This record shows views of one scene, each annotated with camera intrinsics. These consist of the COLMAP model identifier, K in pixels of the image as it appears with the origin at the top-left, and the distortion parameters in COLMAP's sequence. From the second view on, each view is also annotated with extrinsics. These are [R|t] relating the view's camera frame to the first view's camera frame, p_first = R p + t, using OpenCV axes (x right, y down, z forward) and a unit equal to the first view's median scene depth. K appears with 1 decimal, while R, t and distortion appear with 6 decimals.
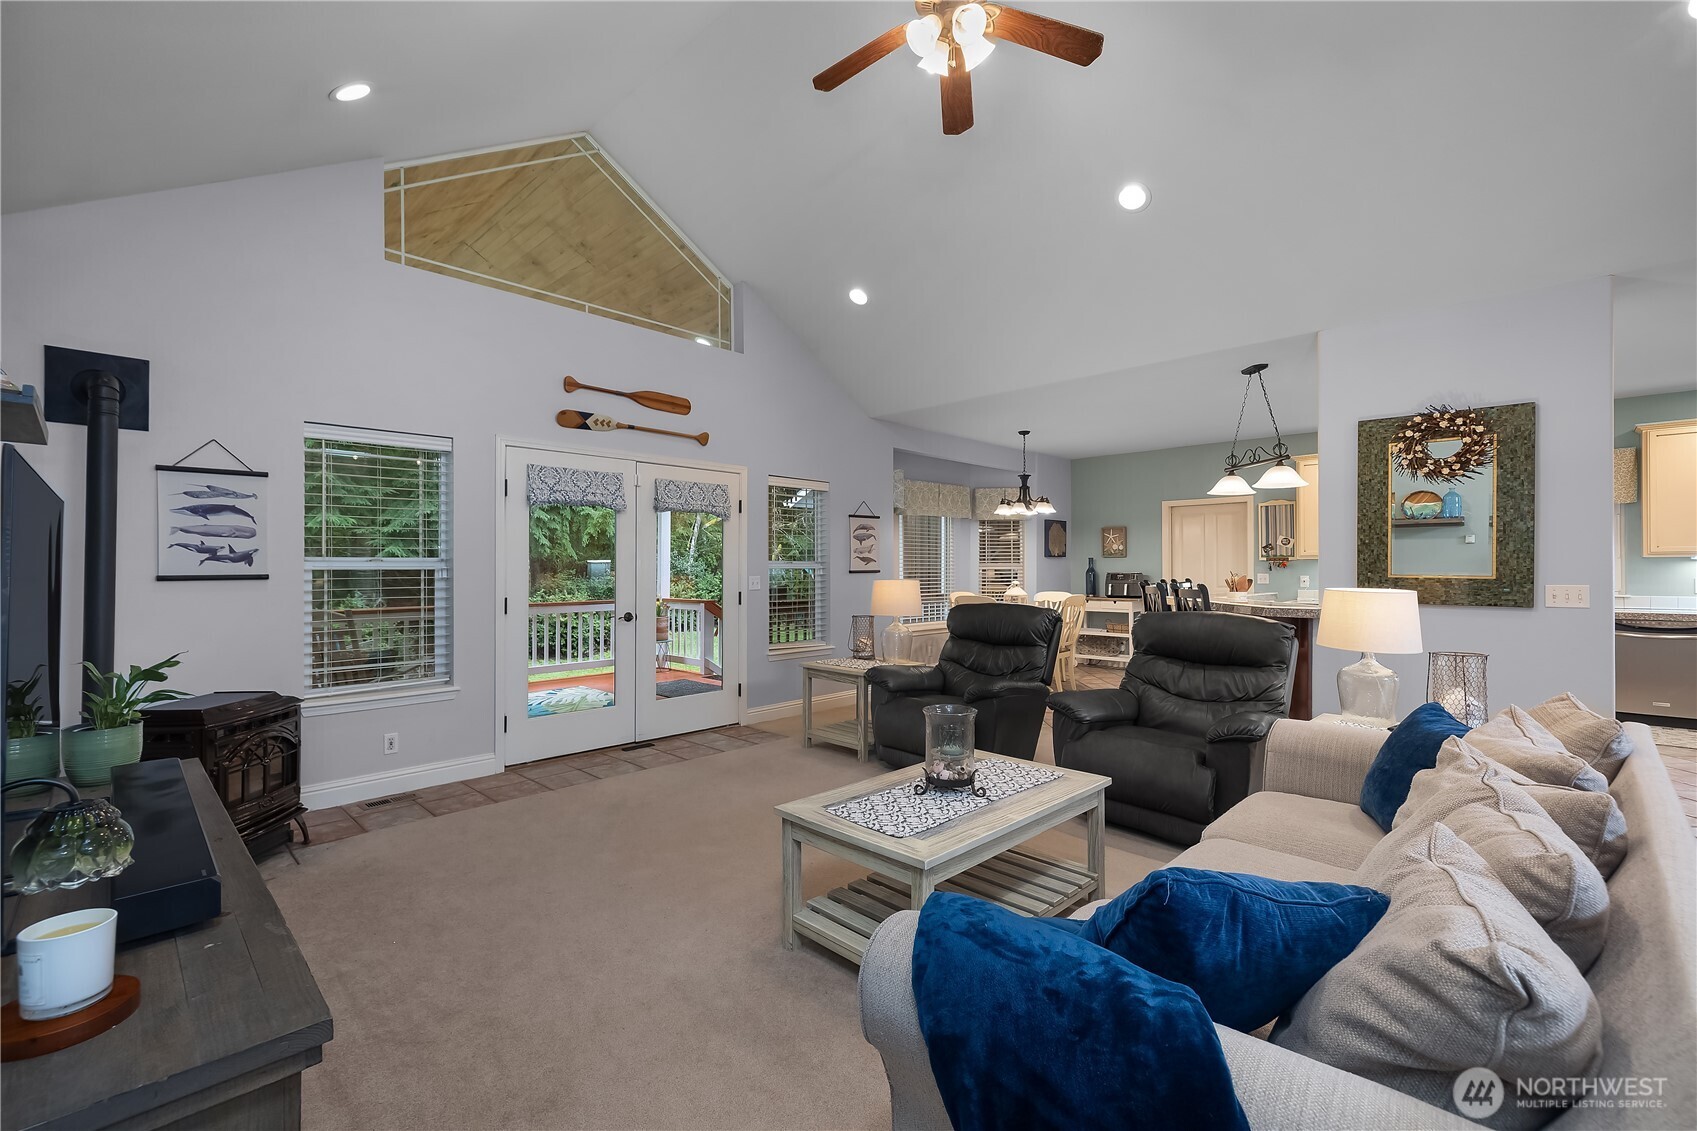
lens RADIAL K [[735.8, 0, 848.8], [0, 735.8, 564.5], [0, 0, 1]] dist [0.000008, -0.000322]
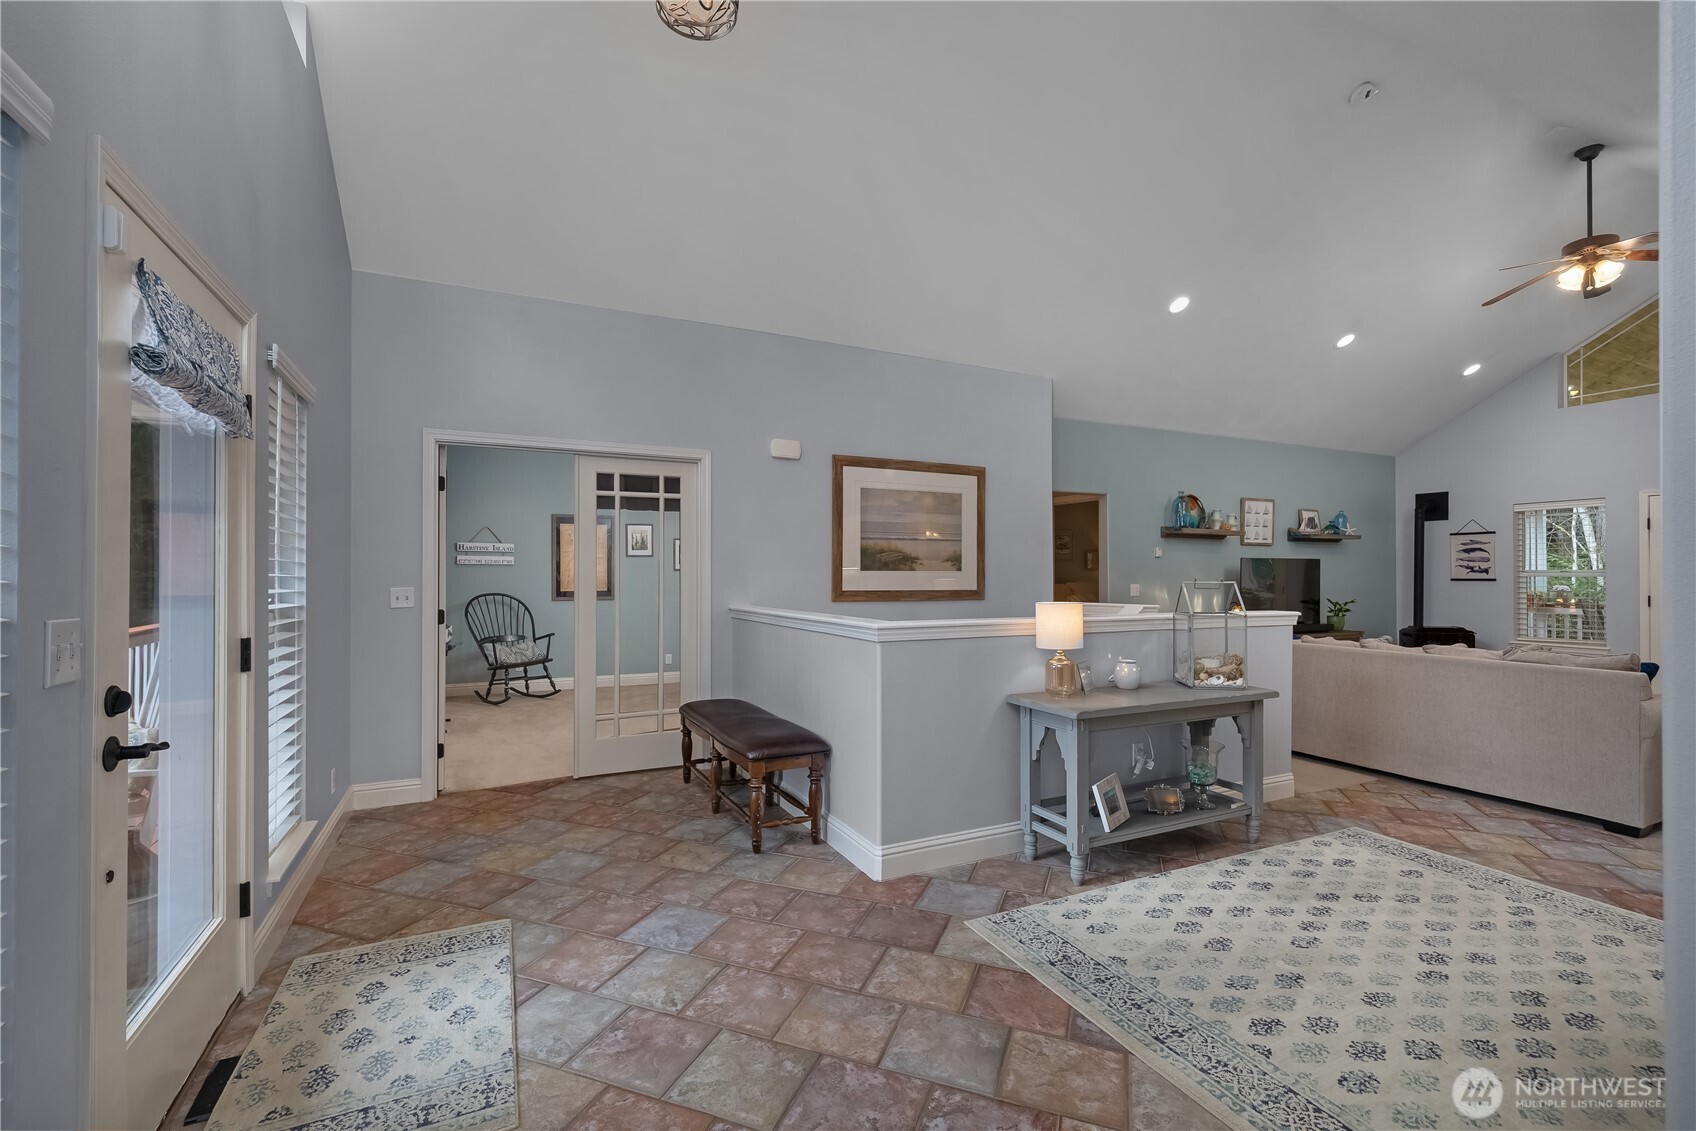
lens RADIAL K [[735.3, 0, 841.4], [0, 735.3, 568.4], [0, 0, 1]] dist [0.000008, -0.000322]
pose [[-0.351751, -0.007525, -0.936063, 1.529605], [-0.002354, 0.999972, -0.007154, 0.002829], [0.936090, -0.000313, -0.351759, -0.026624]]
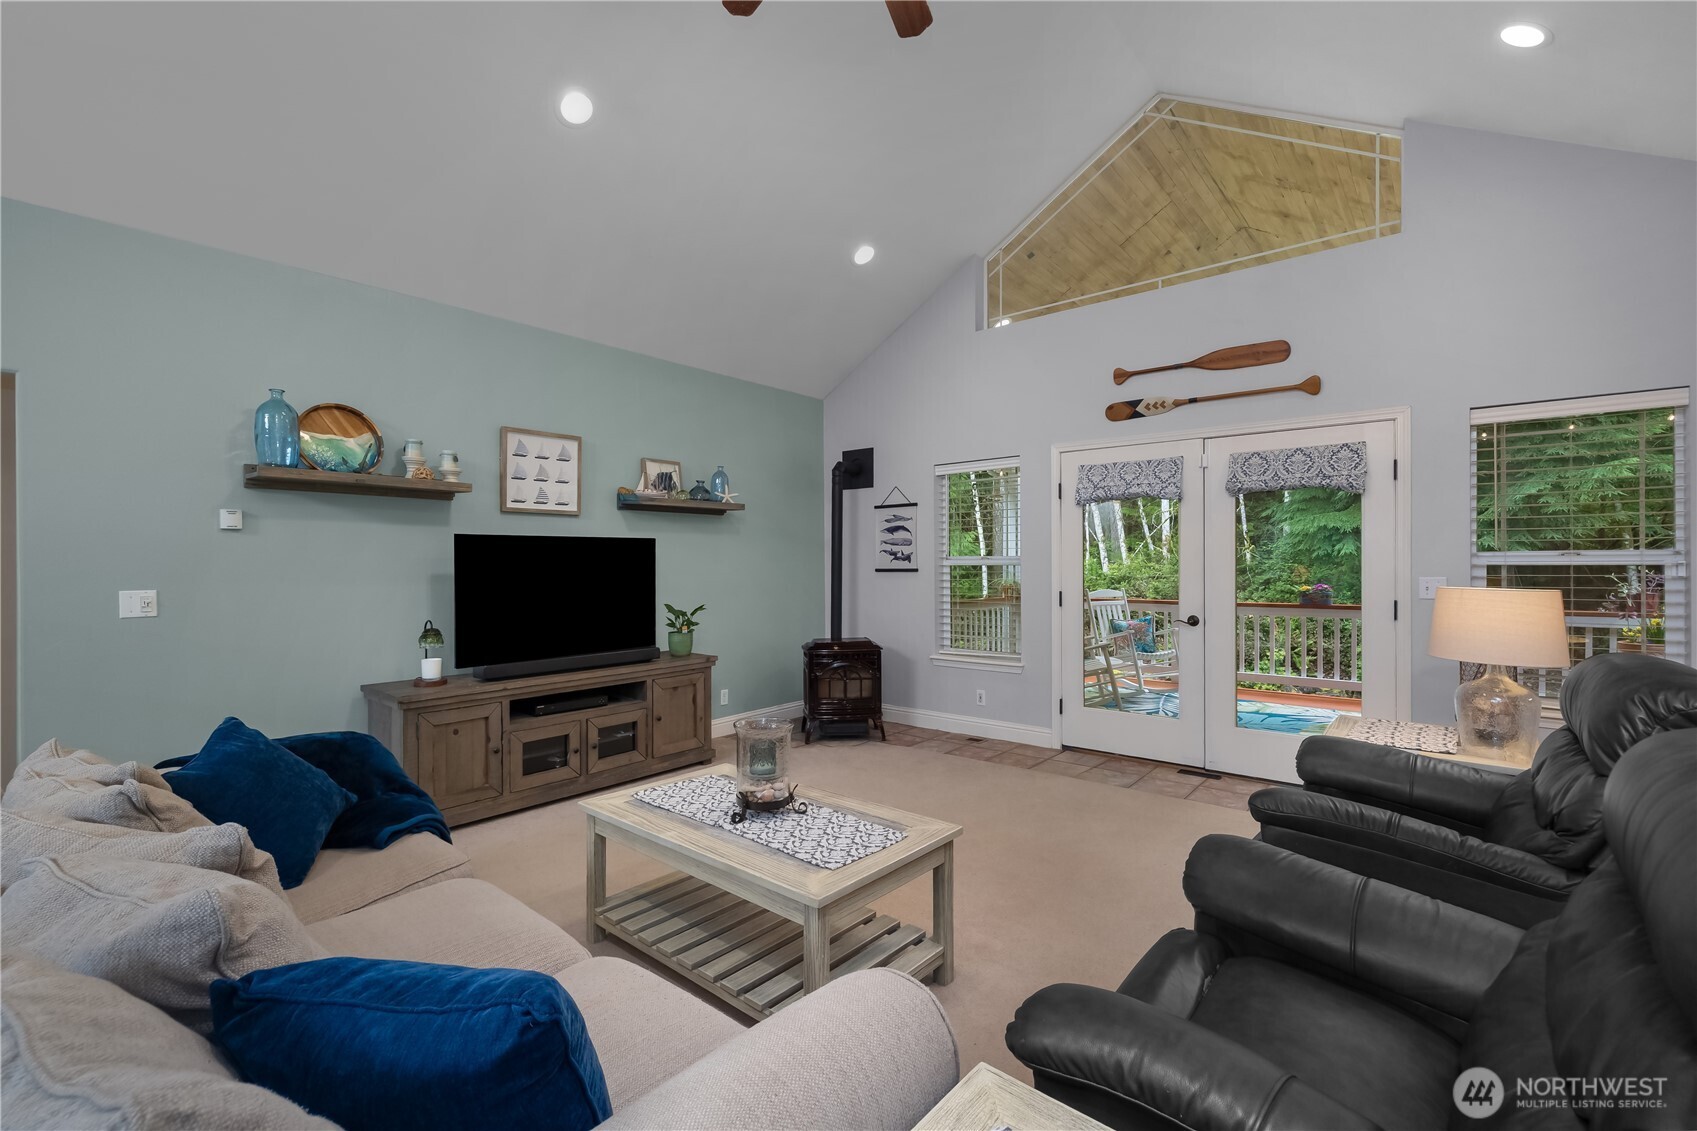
lens RADIAL K [[735.8, 0, 847.5], [0, 735.8, 564.7], [0, 0, 1]] dist [0.000008, -0.000322]
pose [[0.072595, 0.000296, -0.997361, 0.600731], [0.006063, 0.999981, 0.000738, 0.002613], [0.997343, -0.006101, 0.072591, 0.599079]]
